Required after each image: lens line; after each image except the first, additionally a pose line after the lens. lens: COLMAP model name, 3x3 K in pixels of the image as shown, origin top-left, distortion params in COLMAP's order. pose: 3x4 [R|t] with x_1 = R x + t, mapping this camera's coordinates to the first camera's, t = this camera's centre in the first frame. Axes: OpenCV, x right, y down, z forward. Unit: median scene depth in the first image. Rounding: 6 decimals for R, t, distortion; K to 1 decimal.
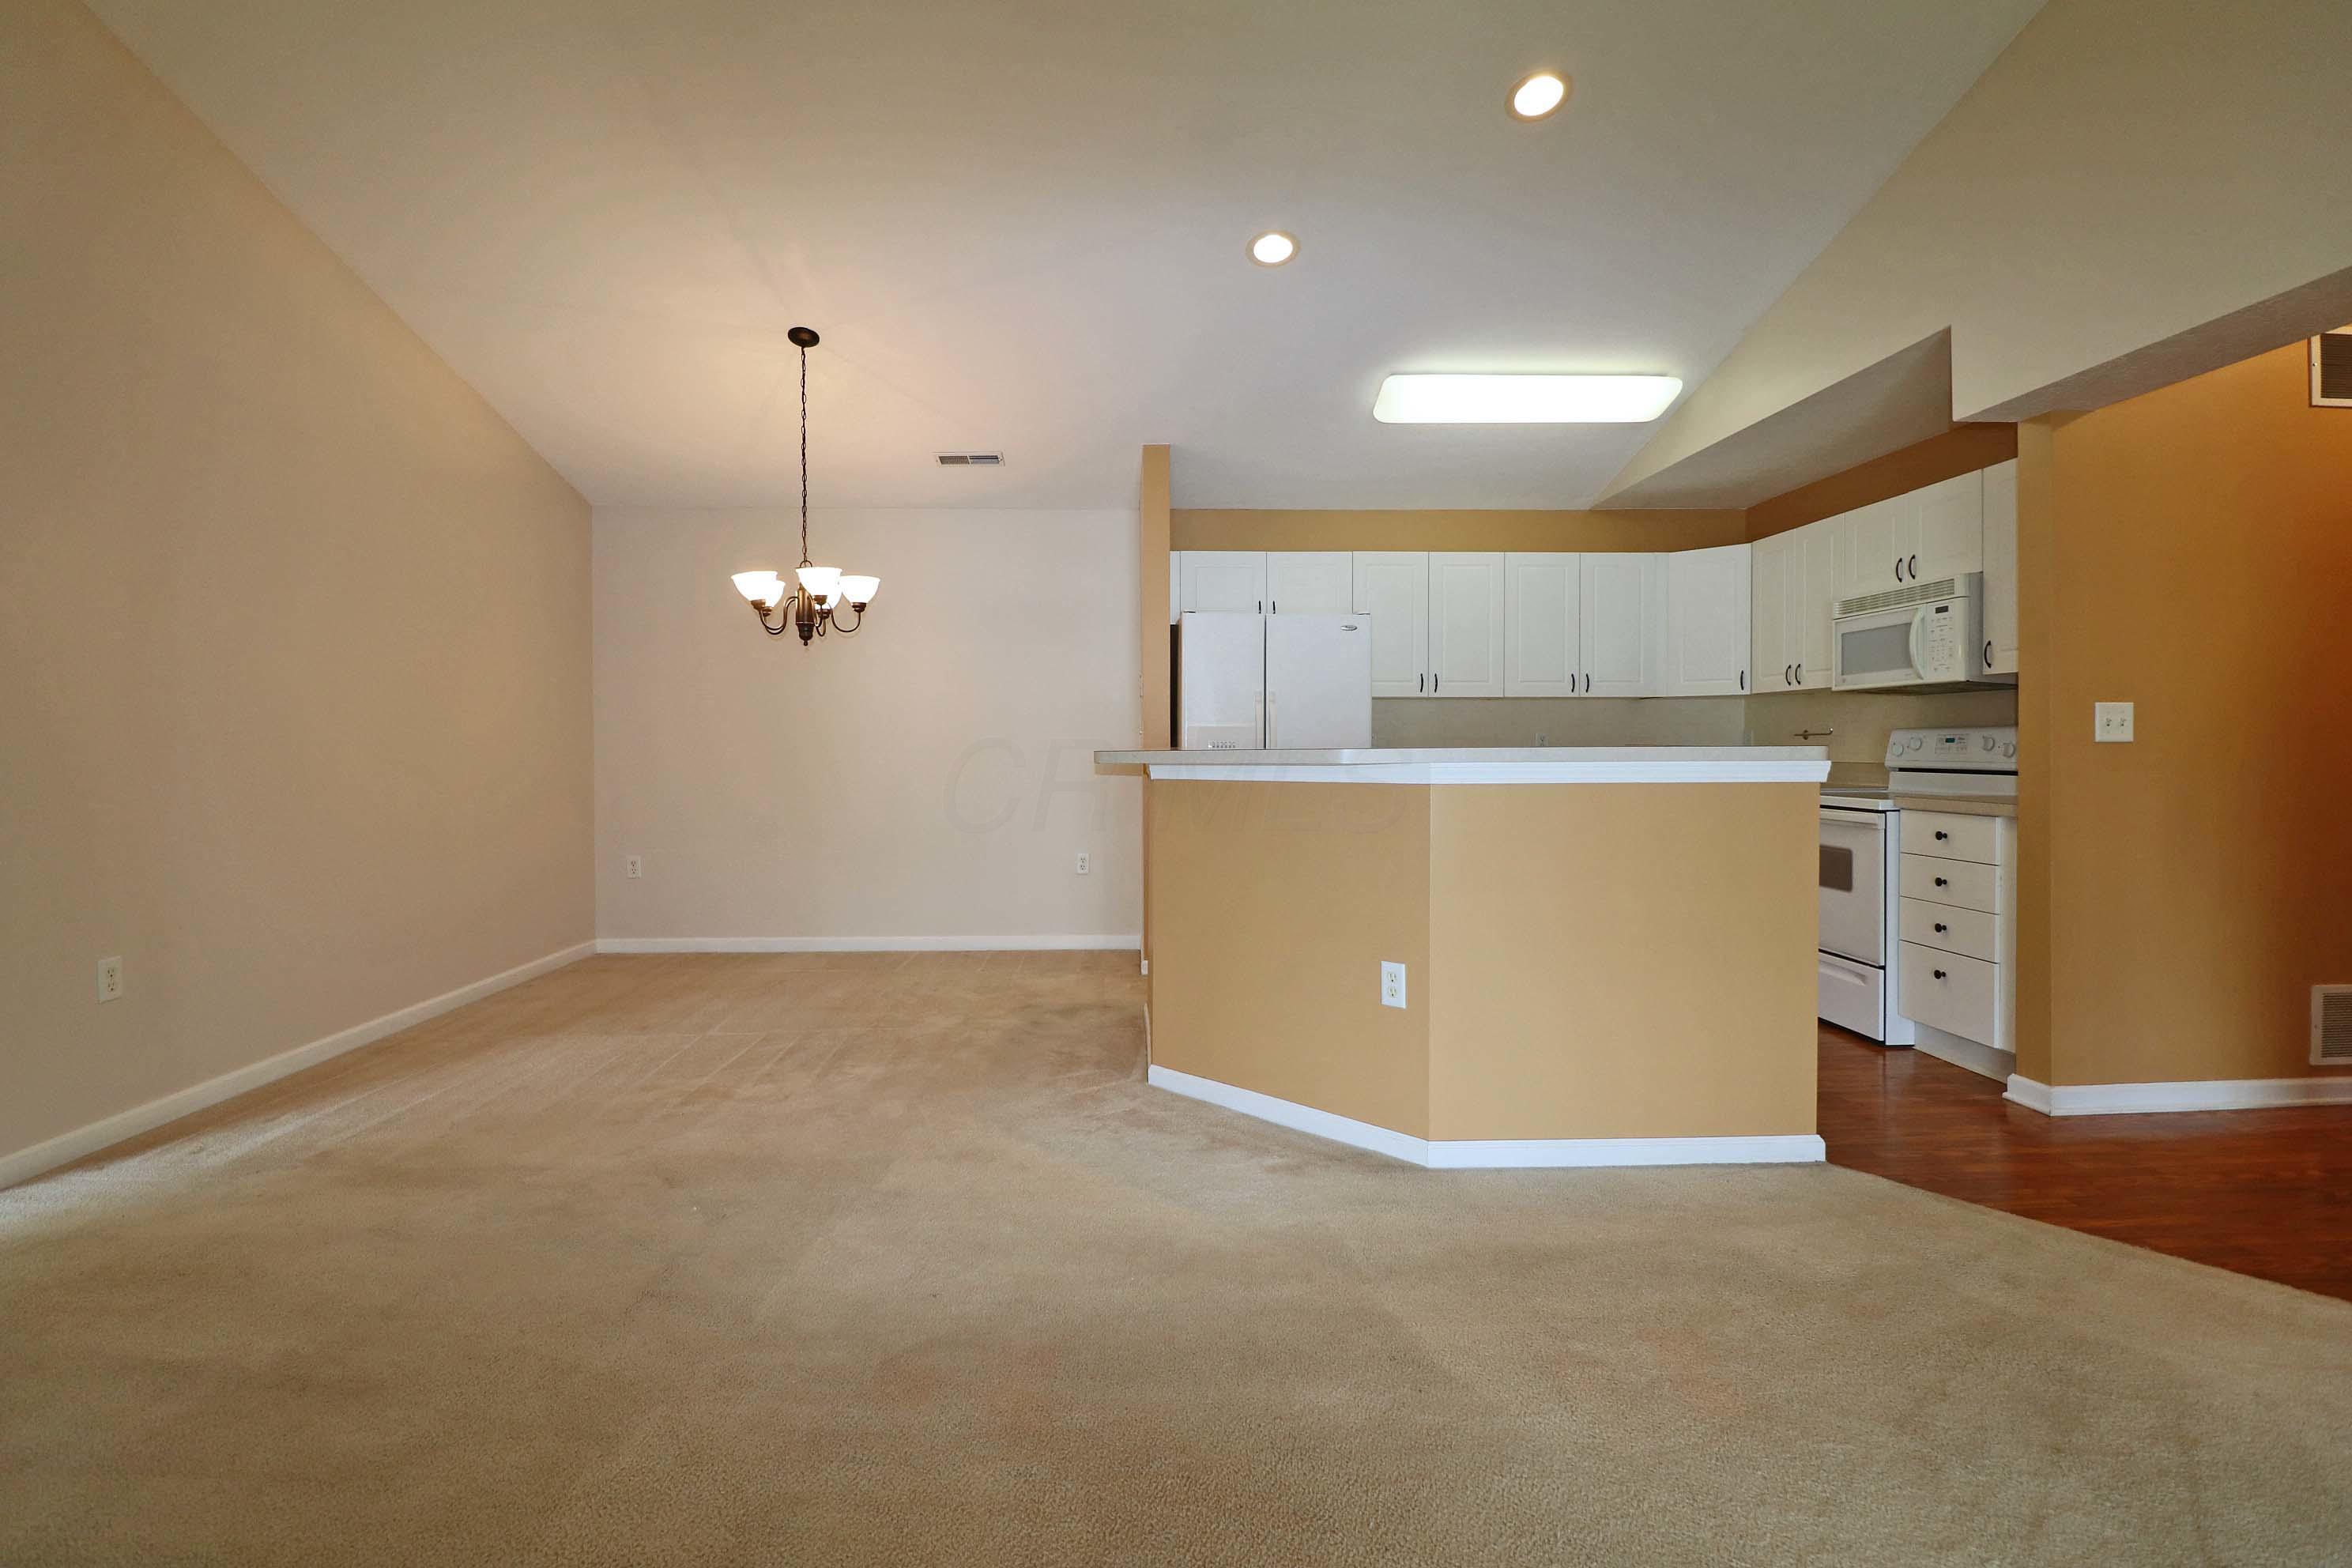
lens RADIAL K [[1101.9, 0, 1146.6], [0, 1101.9, 769.8], [0, 0, 1]] dist [-0.002166, -0.009522]
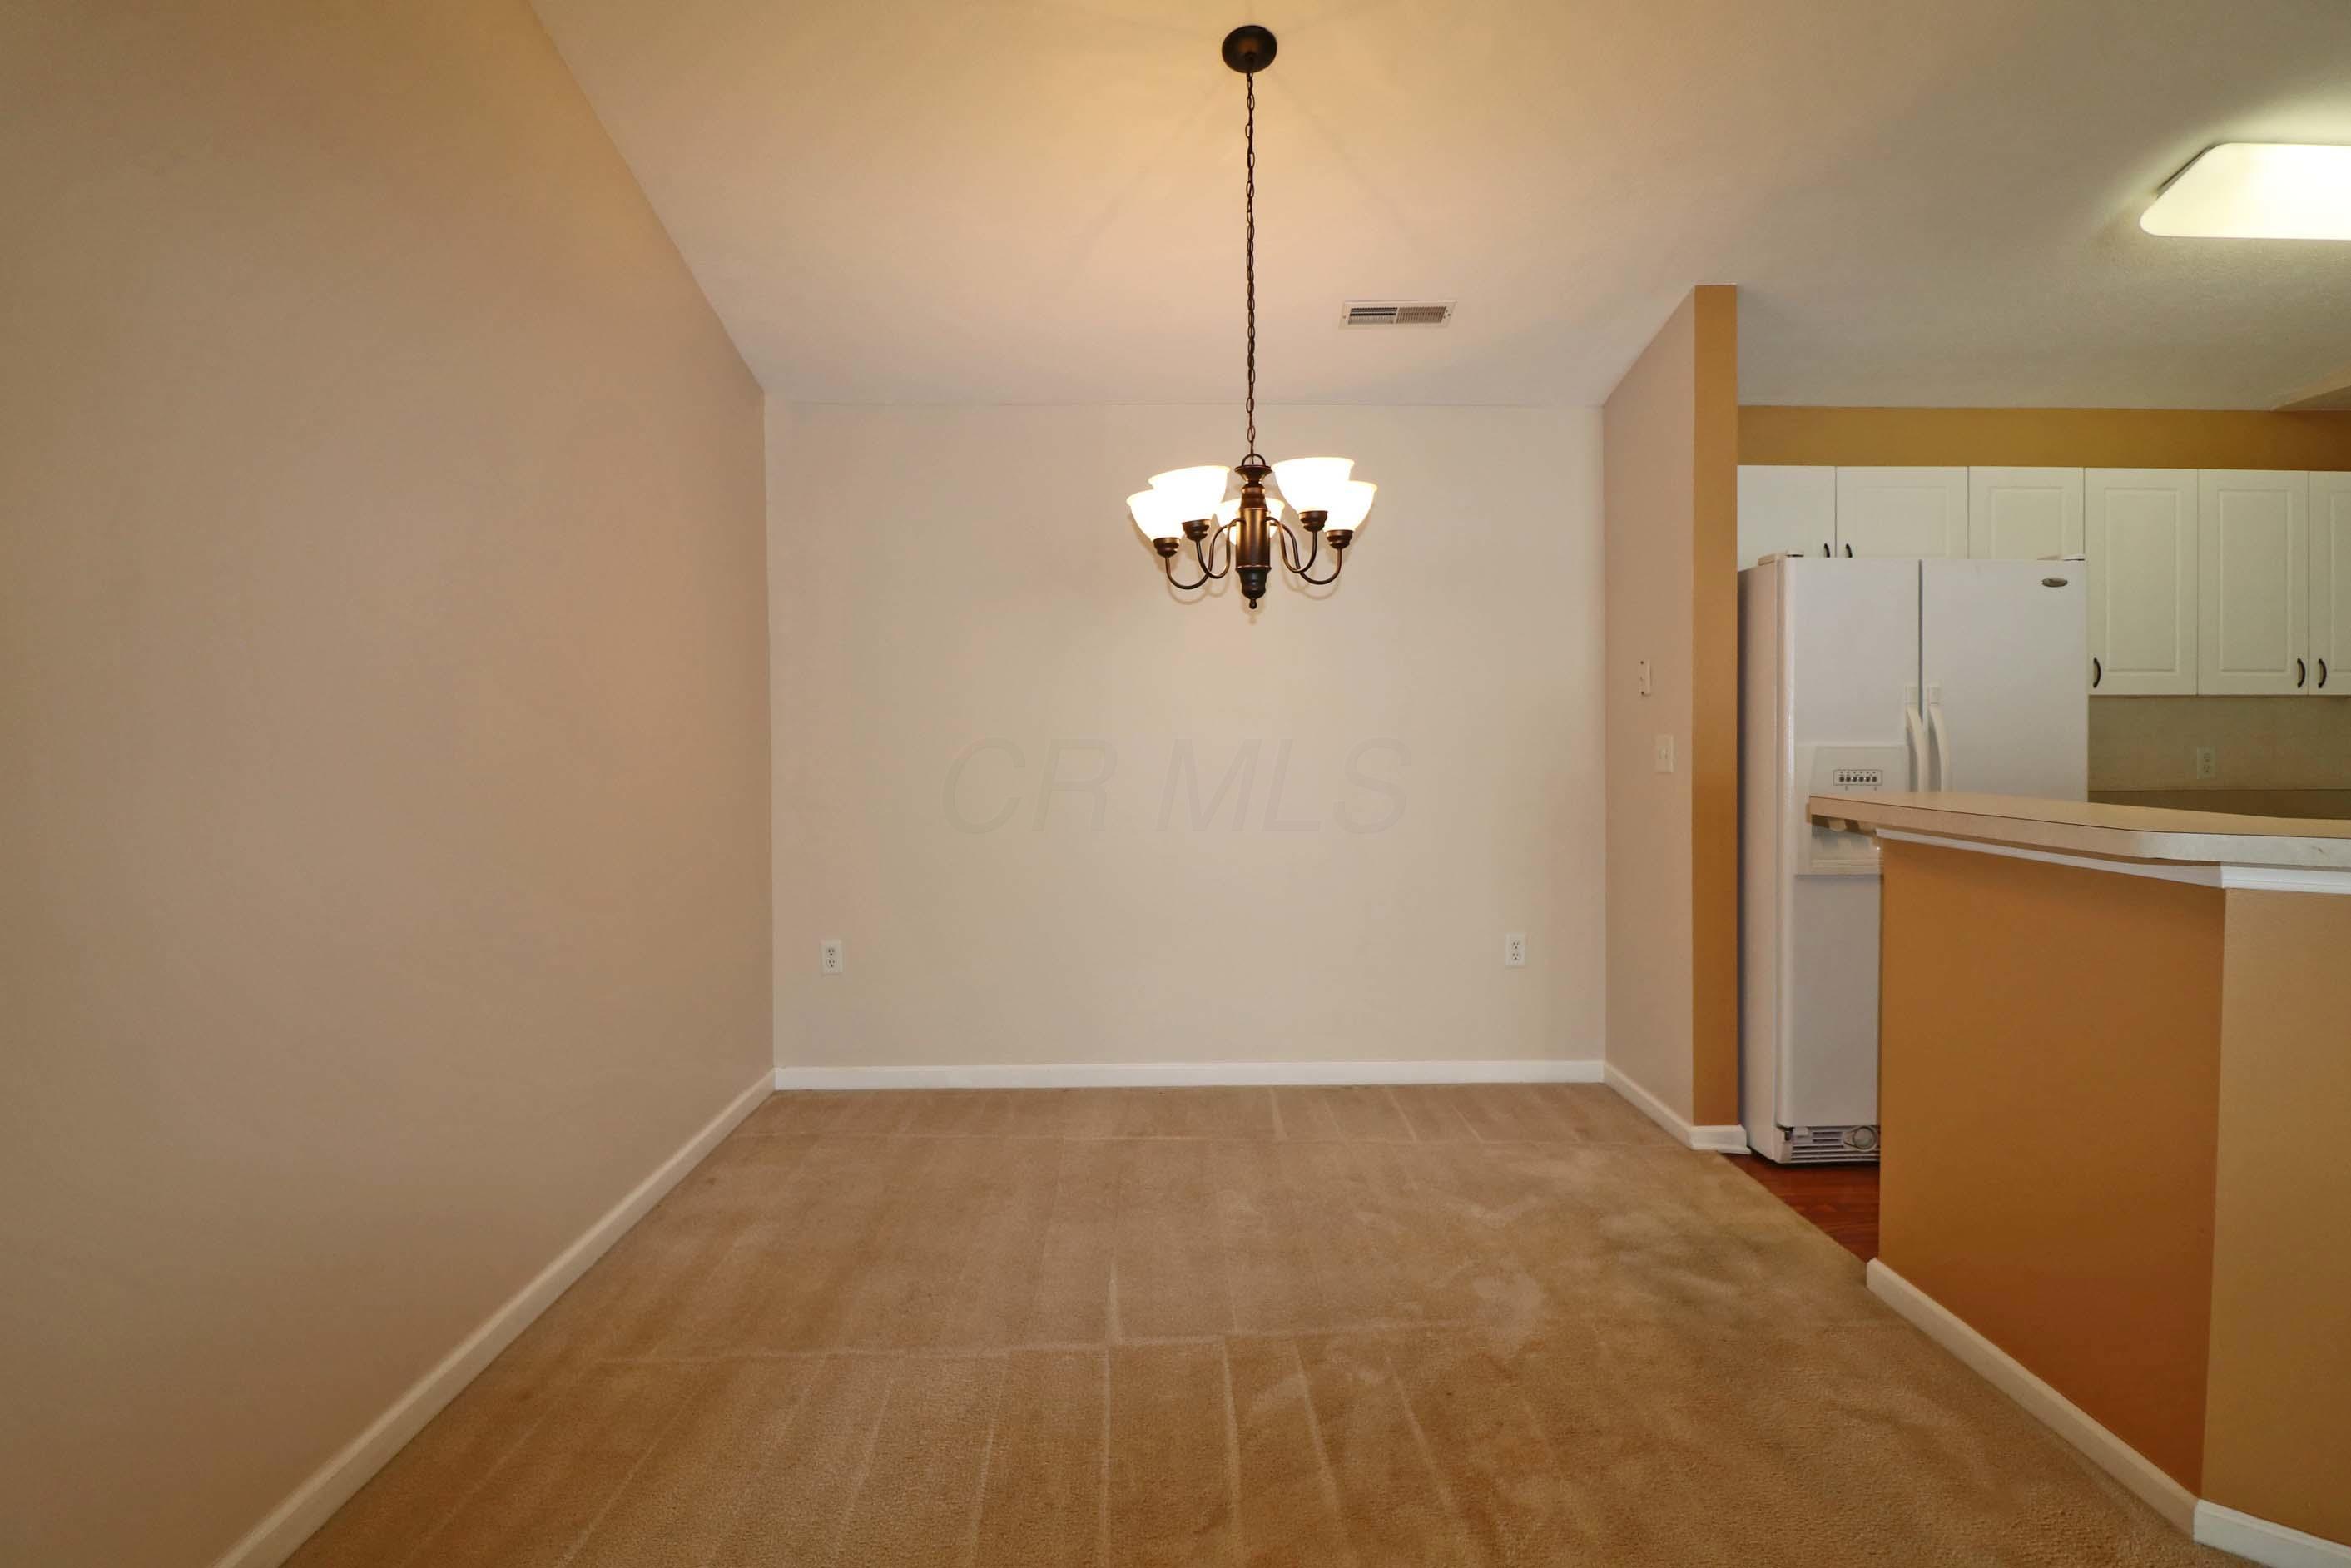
lens RADIAL K [[1158.9, 0, 1157.7], [0, 1158.9, 757.5], [0, 0, 1]] dist [-0.023277, -0.002116]
pose [[0.999872, -0.001762, -0.015903, -0.332944], [0.001687, 0.999987, -0.004748, -0.033912], [0.015911, 0.004720, 0.999862, 0.404645]]
